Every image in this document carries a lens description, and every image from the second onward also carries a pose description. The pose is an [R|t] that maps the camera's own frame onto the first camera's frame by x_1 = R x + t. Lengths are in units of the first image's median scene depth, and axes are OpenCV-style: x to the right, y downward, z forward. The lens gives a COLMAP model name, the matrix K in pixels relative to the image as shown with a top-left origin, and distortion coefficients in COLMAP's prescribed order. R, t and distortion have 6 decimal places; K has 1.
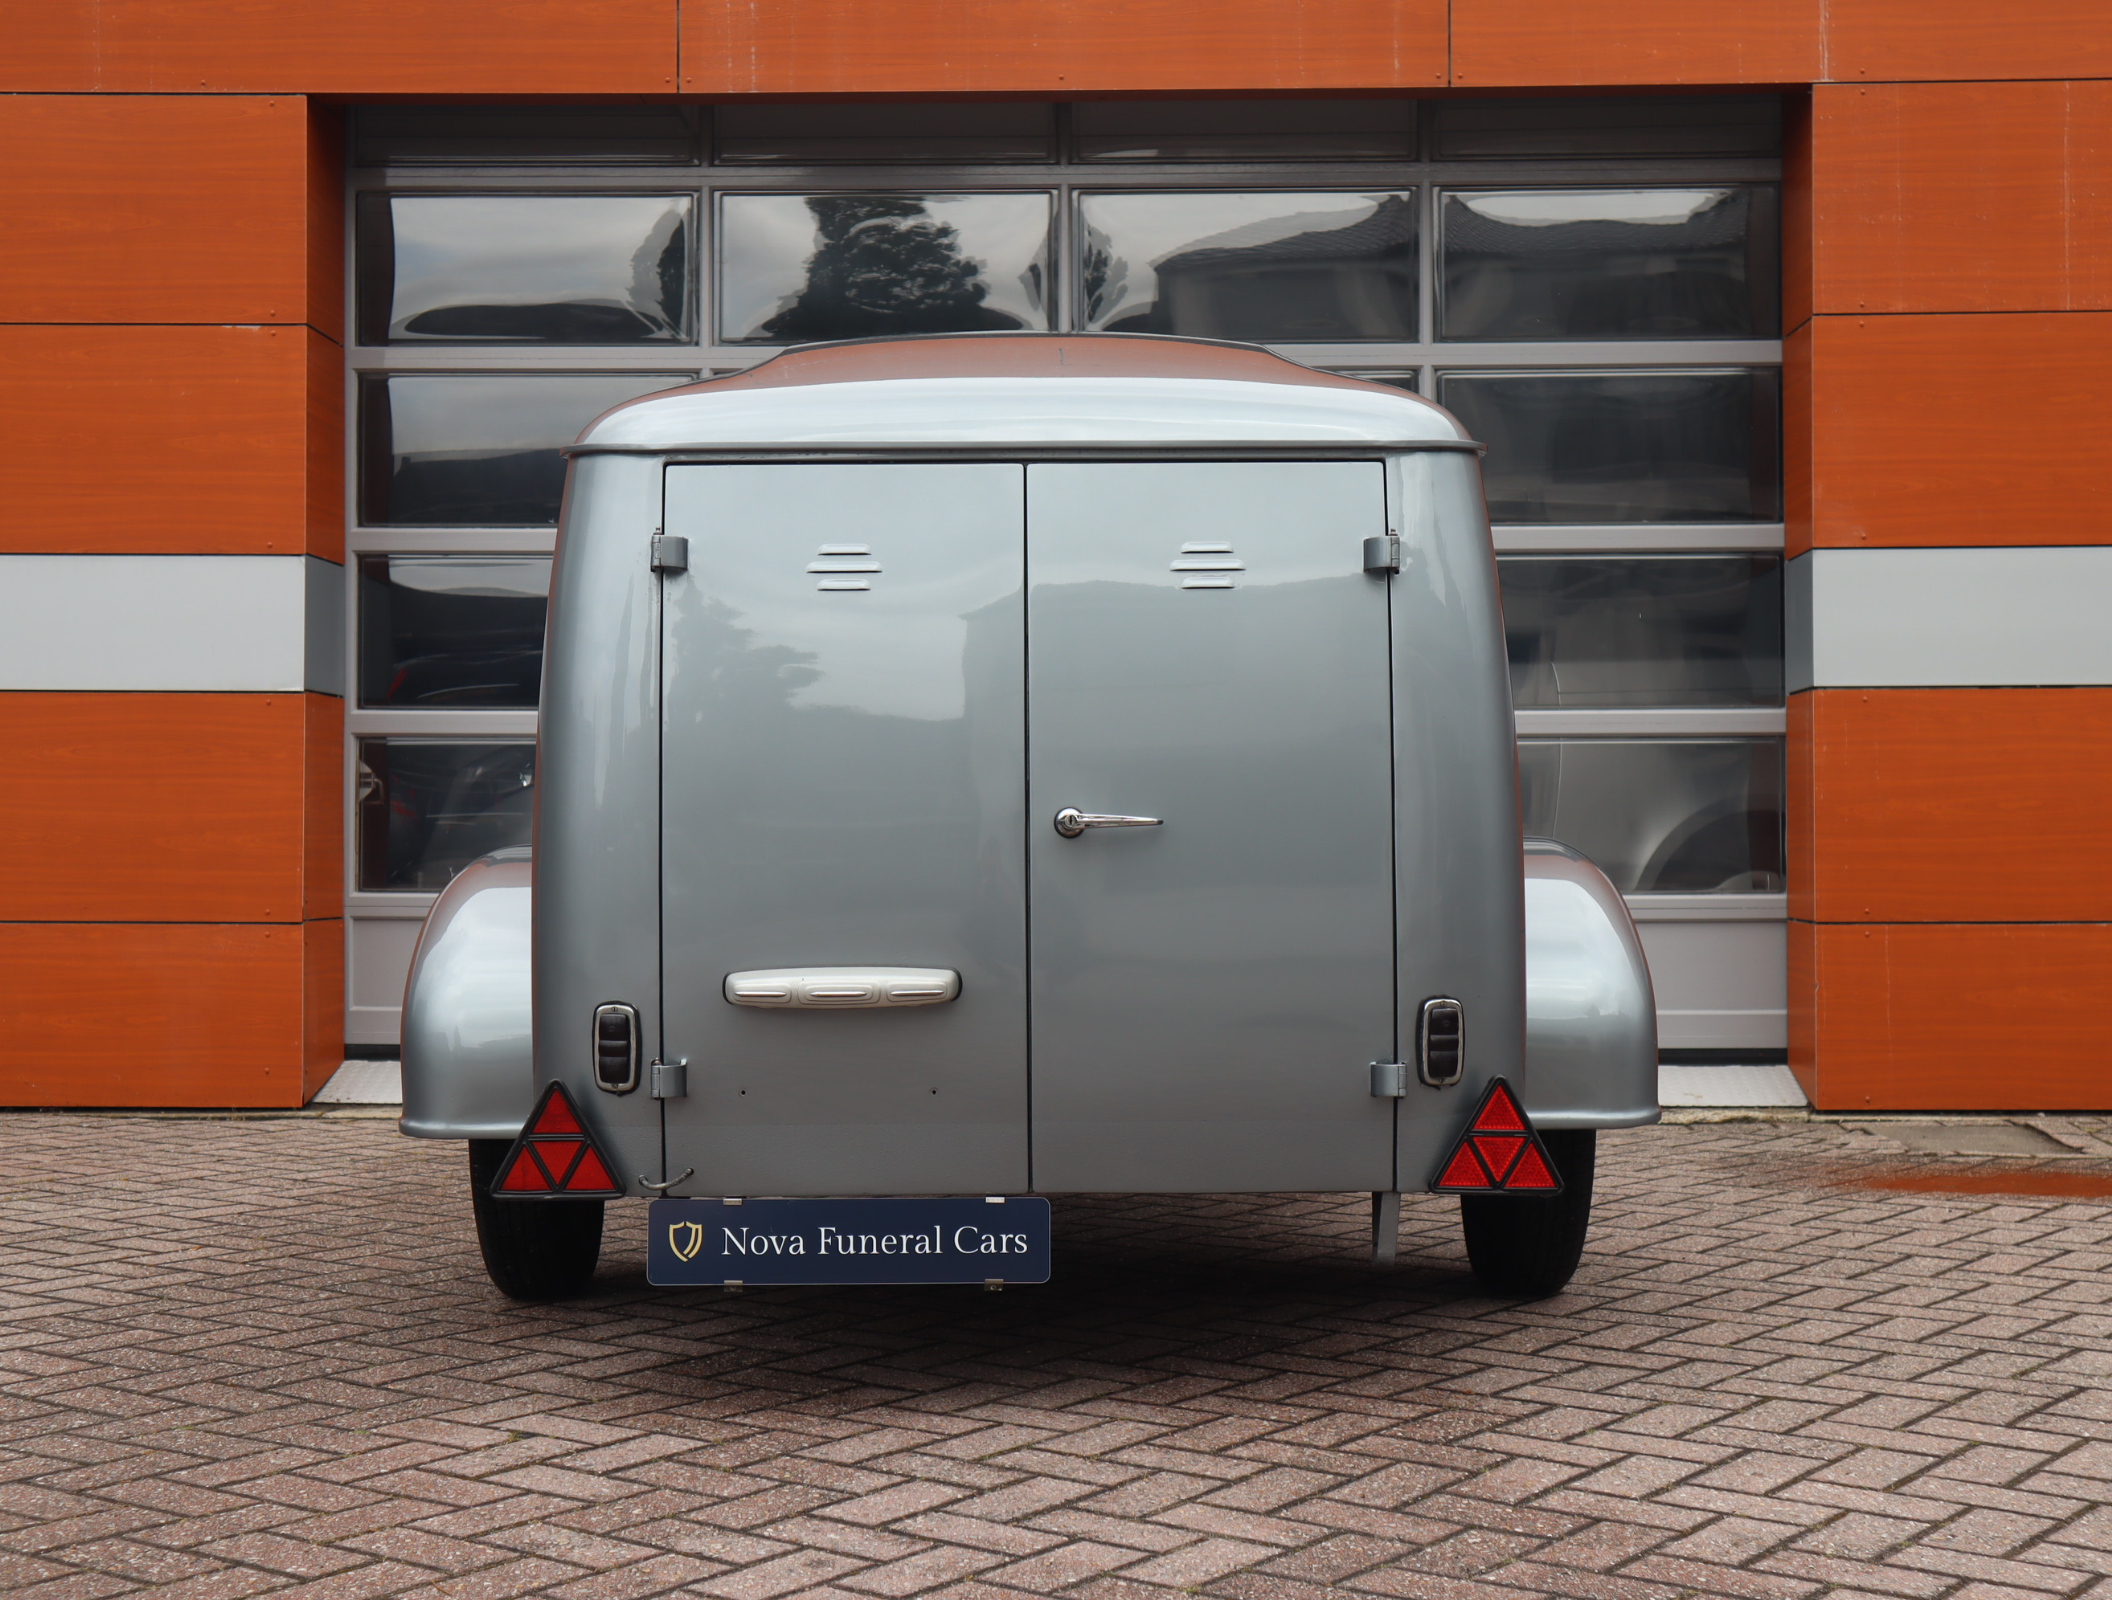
lens RADIAL K [[2961.4, 0, 1056.0], [0, 2961.4, 800.0], [0, 0, 1]] dist [-0.024242, 0.386578]
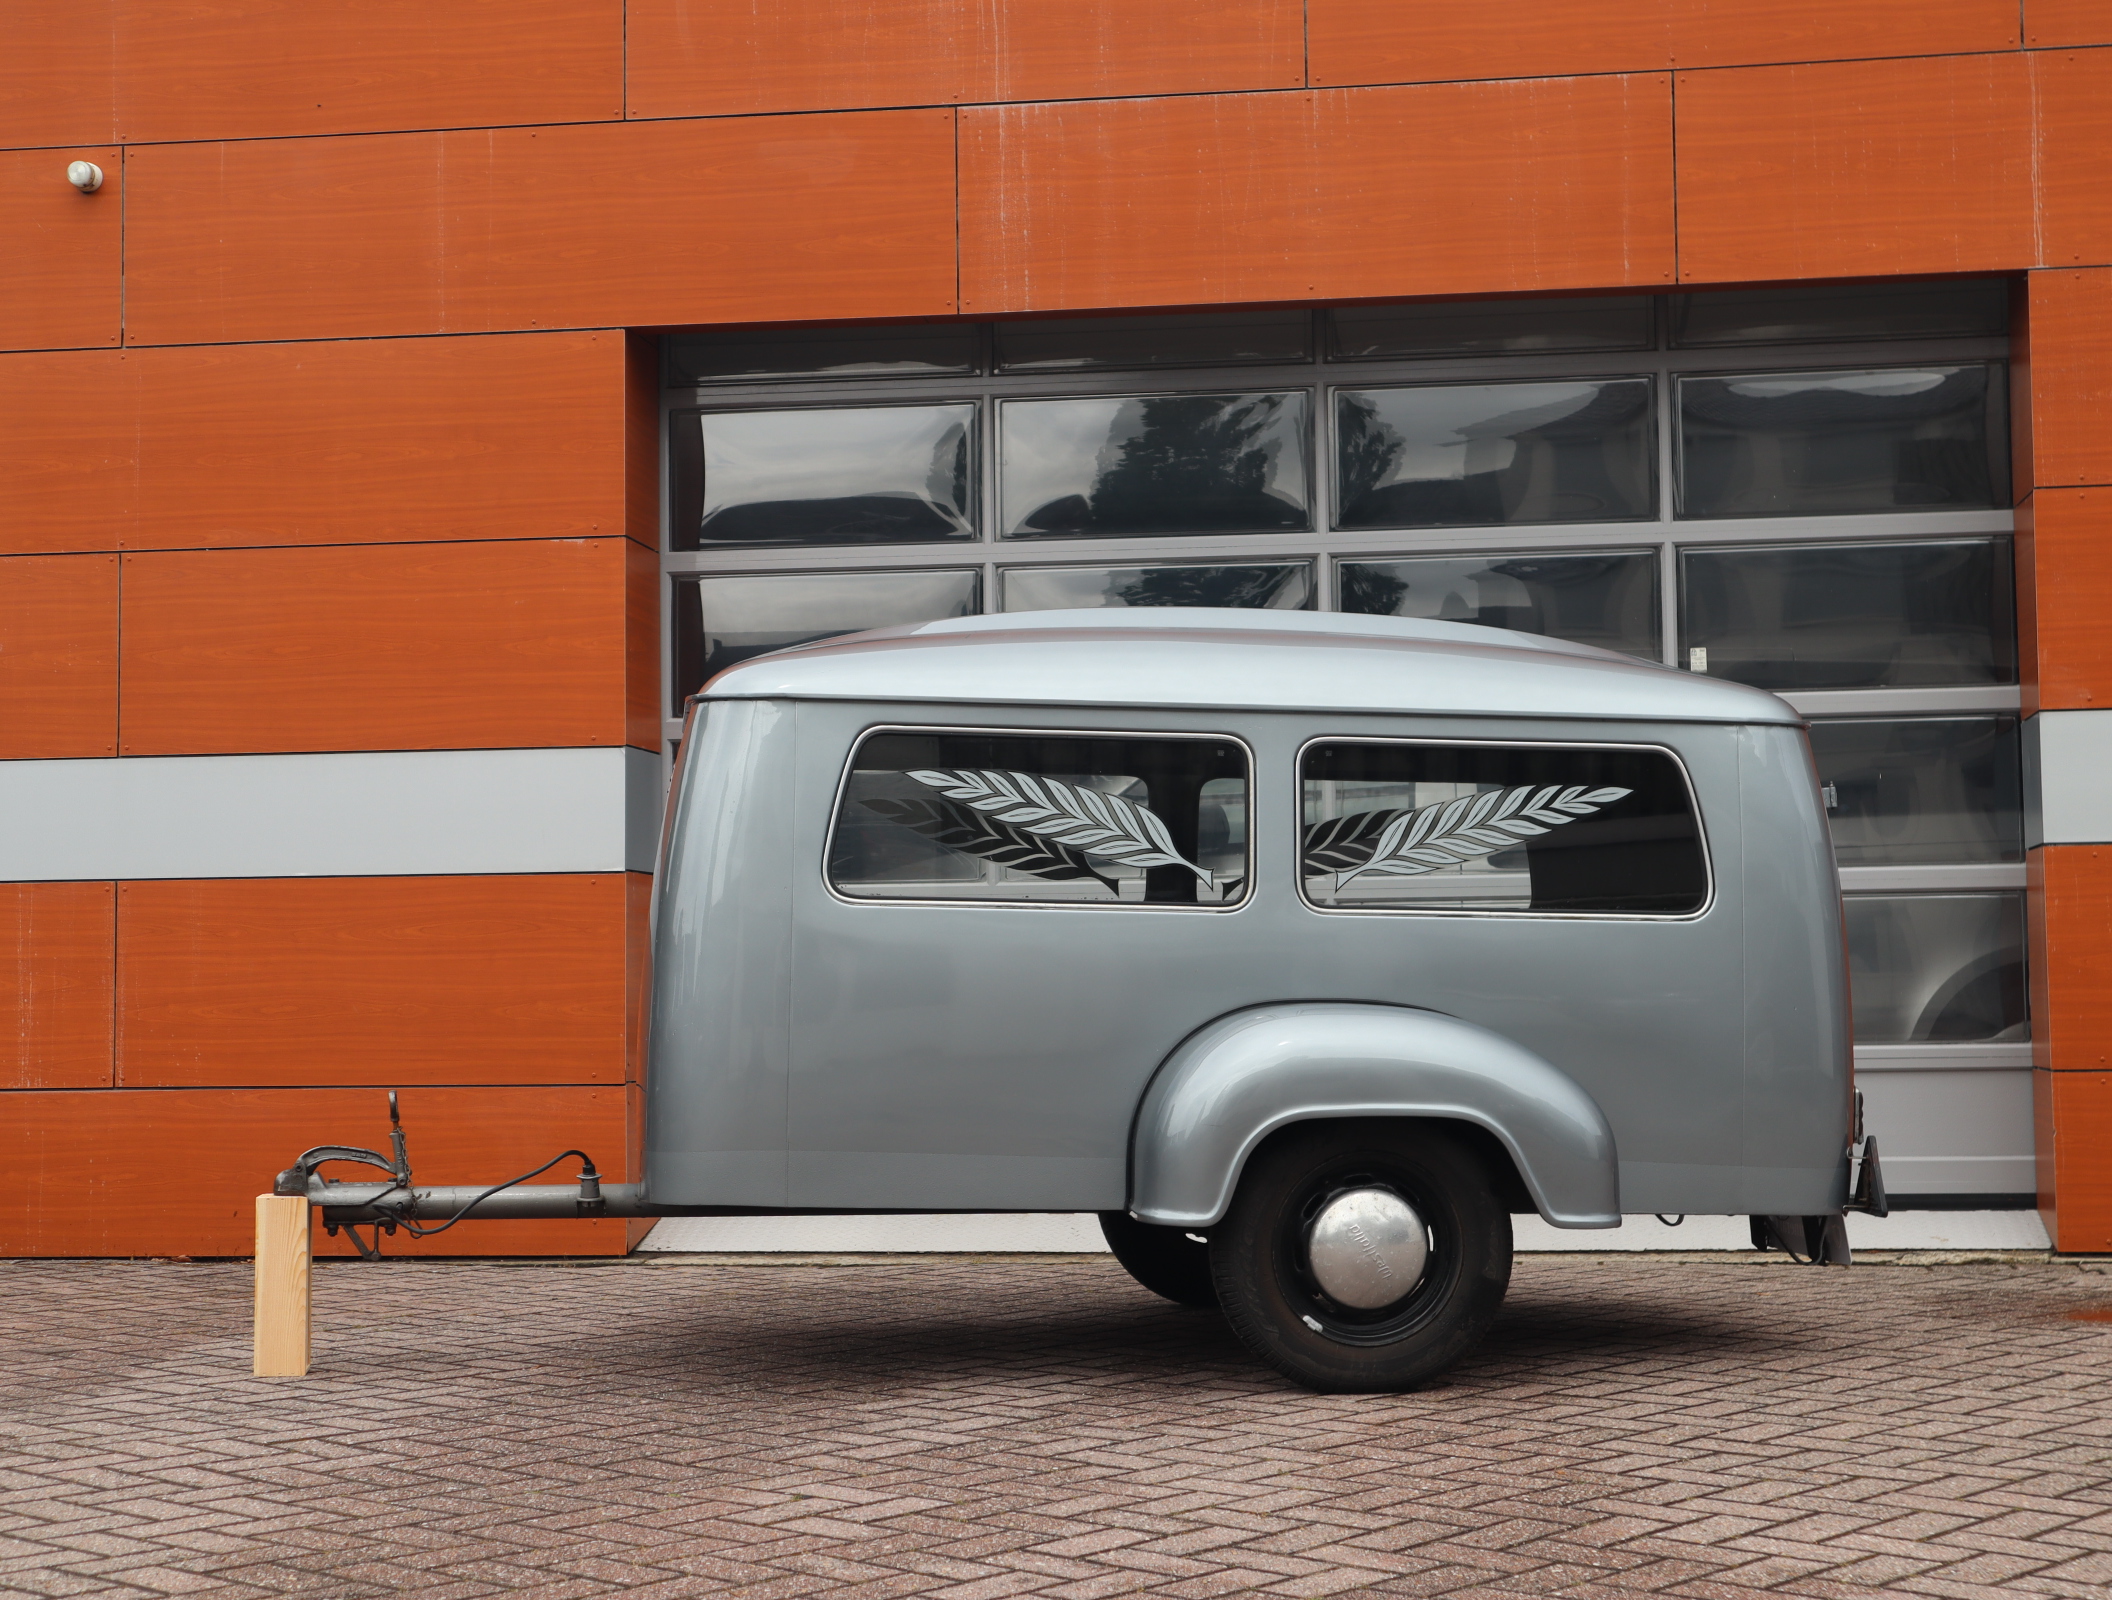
lens RADIAL K [[3280.4, 0, 1099.3], [0, 3280.4, 810.3], [0, 0, 1]] dist [-0.011644, 0.391450]
pose [[0.994212, -0.018714, -0.105793, 0.084633], [0.014191, 0.998959, -0.043344, -0.007928], [0.106494, 0.041592, 0.993443, -0.322522]]
